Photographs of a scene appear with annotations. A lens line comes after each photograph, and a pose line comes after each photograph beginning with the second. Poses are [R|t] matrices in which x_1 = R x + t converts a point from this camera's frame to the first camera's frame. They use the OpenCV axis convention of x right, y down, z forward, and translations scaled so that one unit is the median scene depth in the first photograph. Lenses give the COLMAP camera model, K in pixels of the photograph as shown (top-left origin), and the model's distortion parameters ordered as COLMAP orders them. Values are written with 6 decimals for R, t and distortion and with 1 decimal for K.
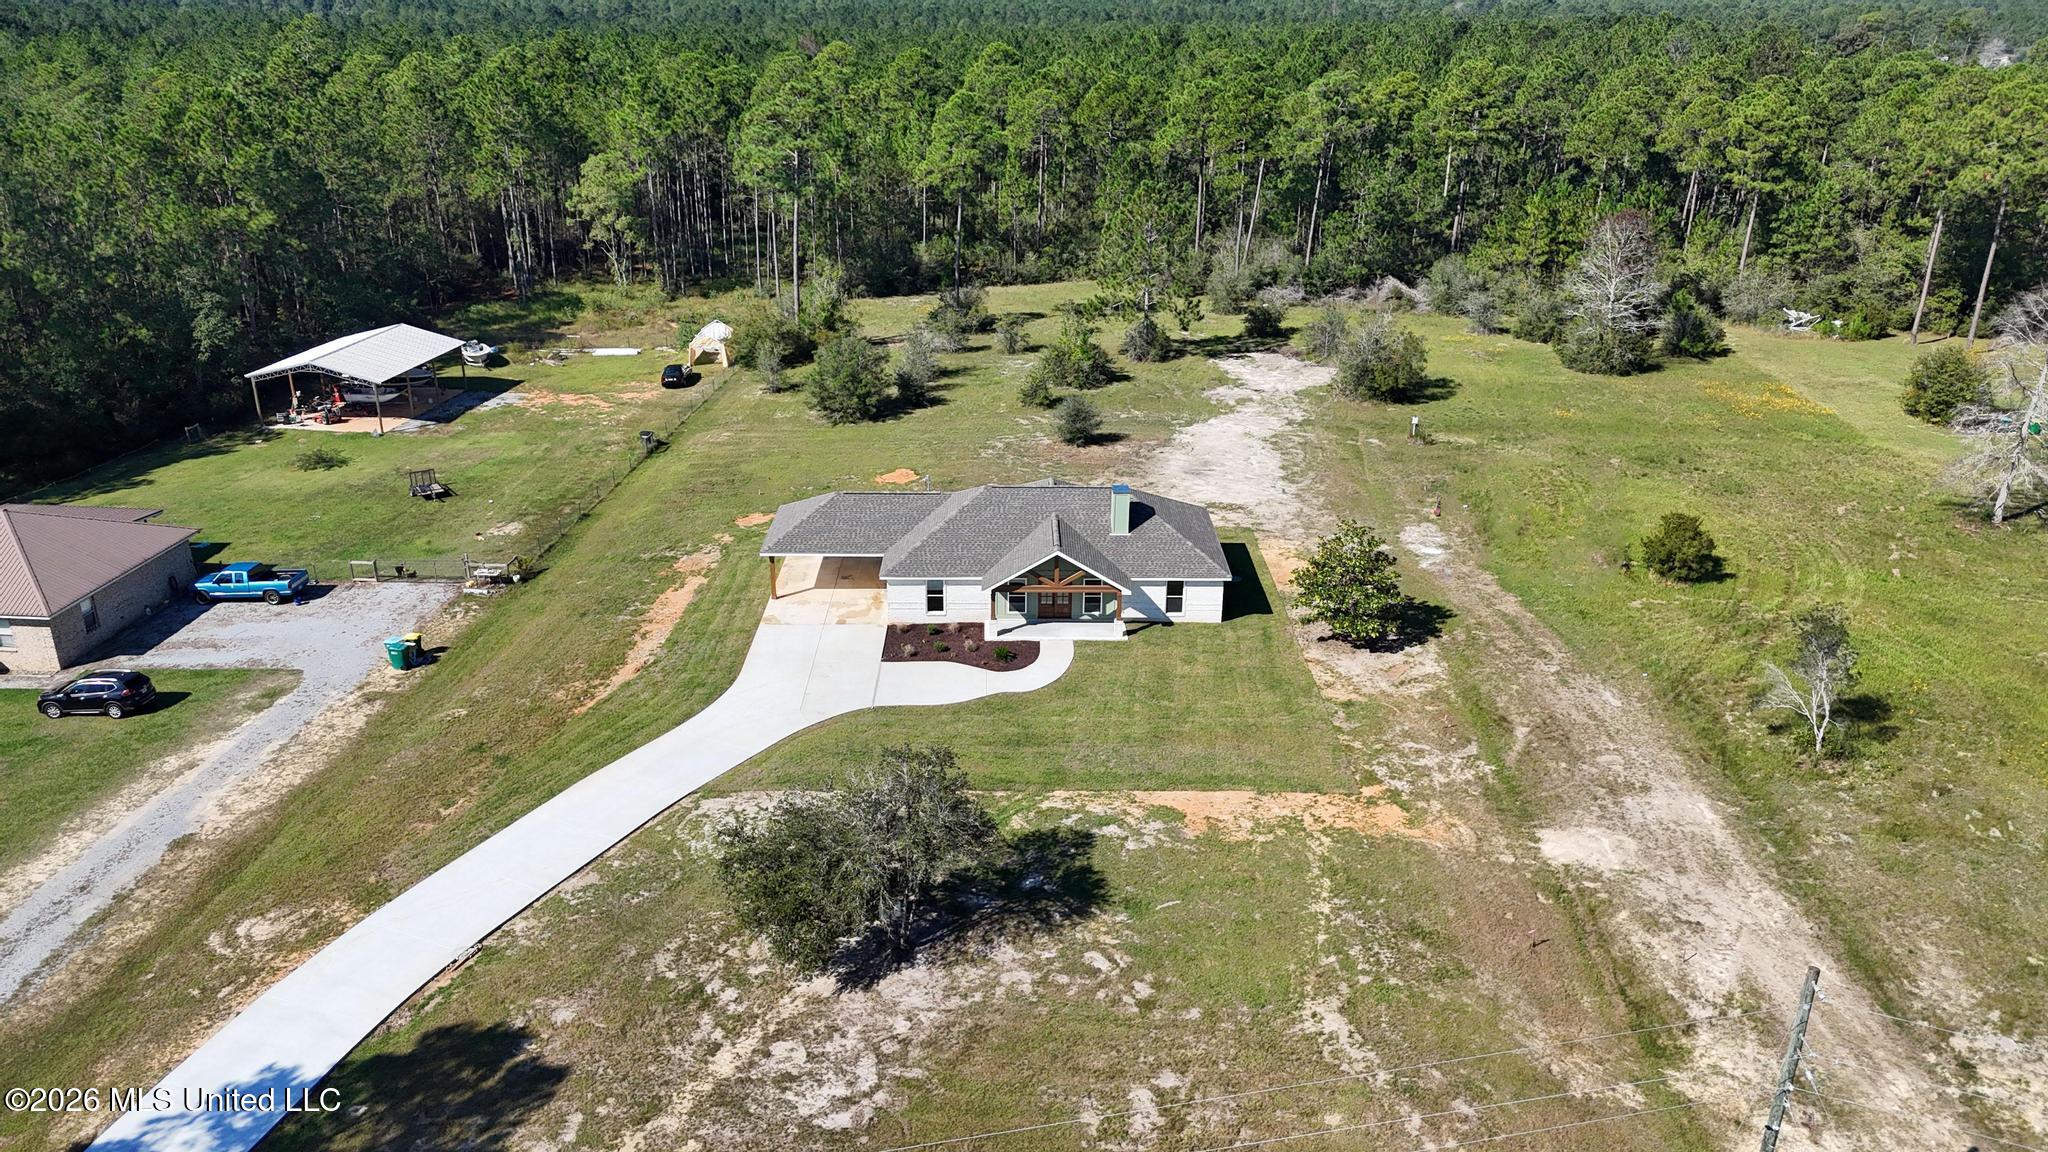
lens RADIAL K [[1507.2, 0, 1027.4], [0, 1507.2, 571.7], [0, 0, 1]] dist [0.064950, -0.049389]
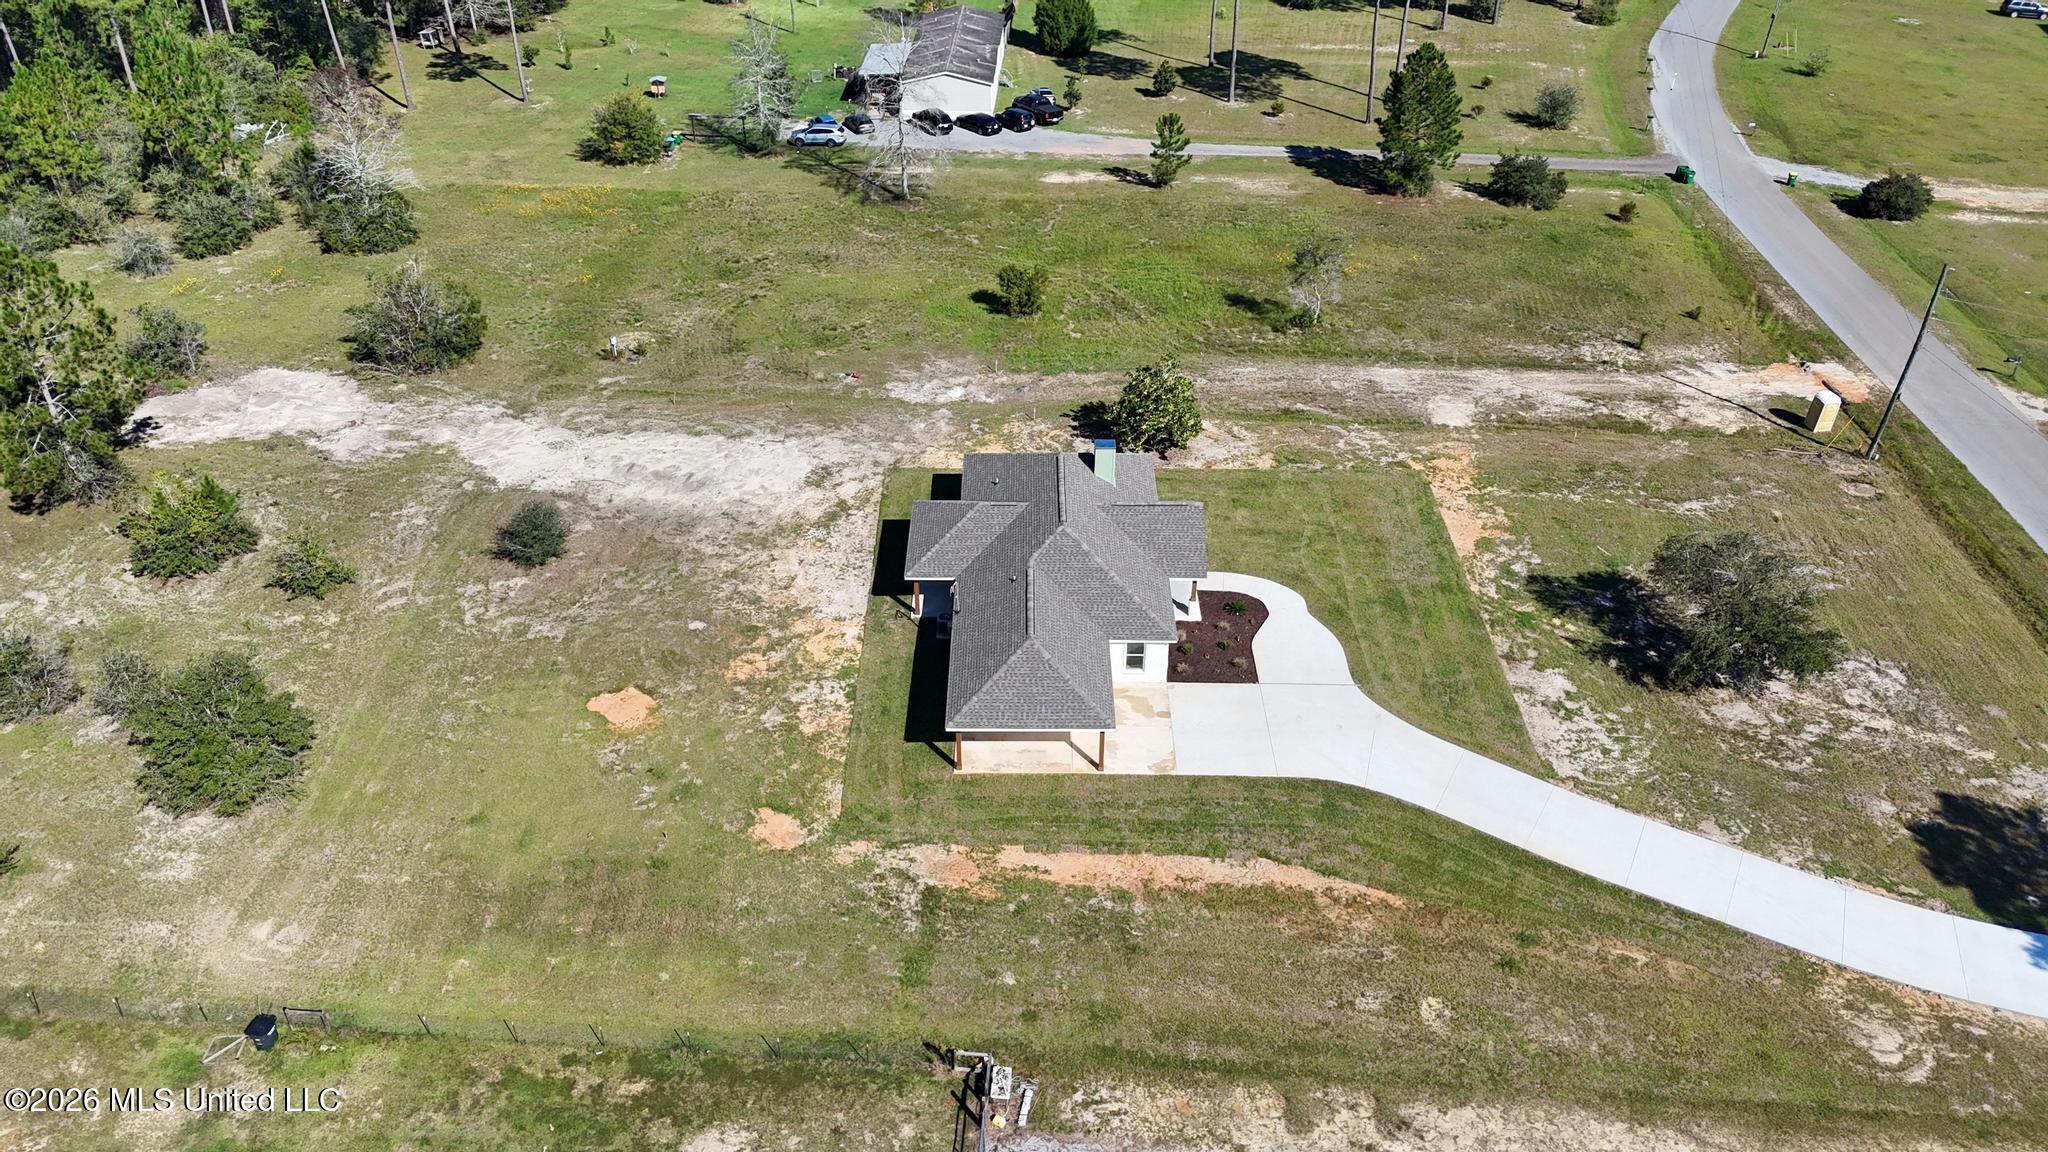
lens RADIAL K [[1507.2, 0, 1027.4], [0, 1507.2, 571.7], [0, 0, 1]] dist [0.064950, -0.049389]
pose [[0.007886, -0.565096, 0.824987, -1.280455], [0.364828, 0.769771, 0.523787, -0.837151], [-0.931042, 0.296848, 0.212233, 1.323430]]
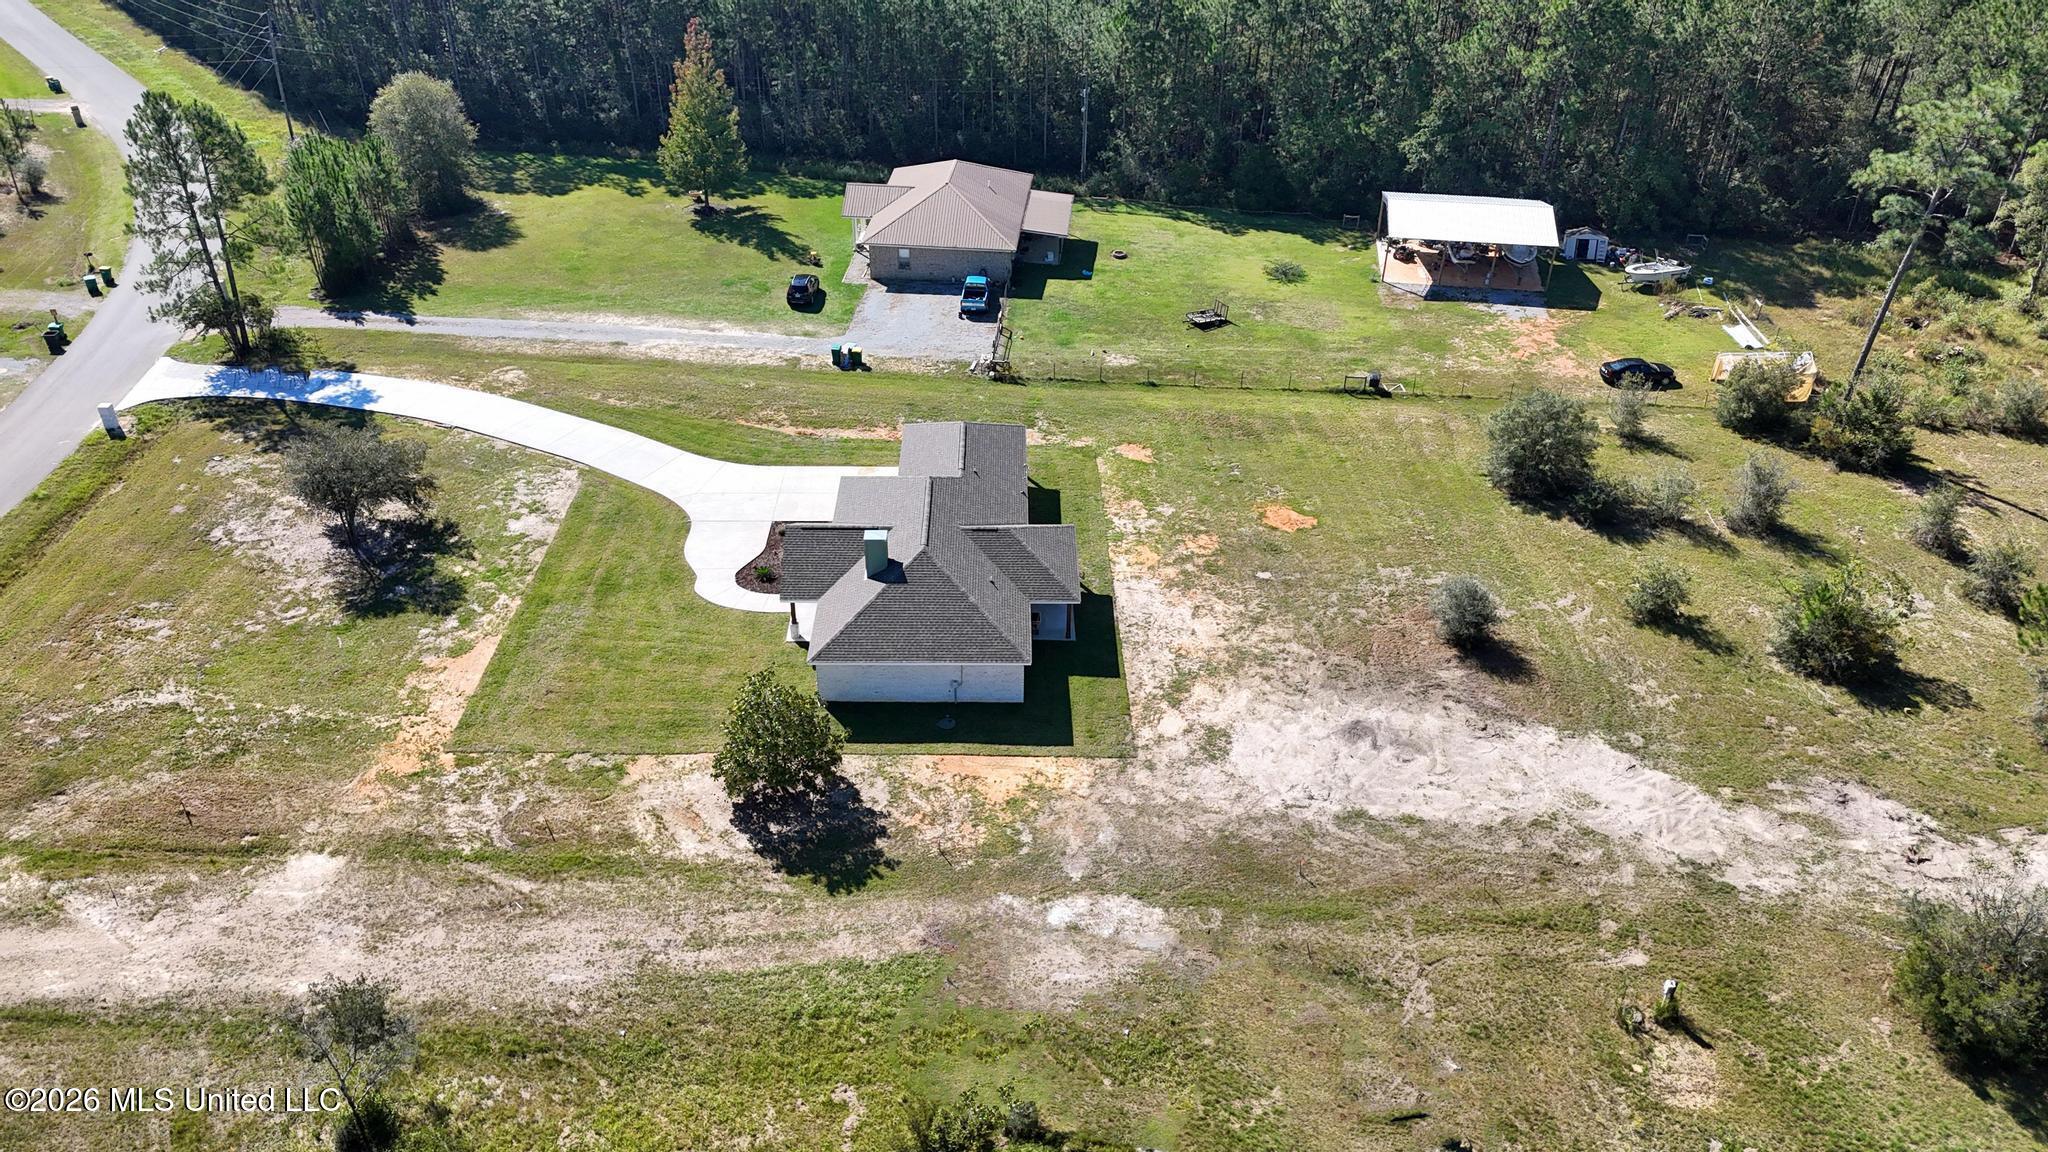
lens RADIAL K [[1504.7, 0, 1024.0], [0, 1504.7, 576.0], [0, 0, 1]] dist [0.036894, -0.004115]
pose [[0.003308, 0.545438, -0.838145, 1.352822], [-0.383046, 0.774913, 0.502777, -0.850271], [0.923724, 0.319385, 0.211491, 1.378309]]
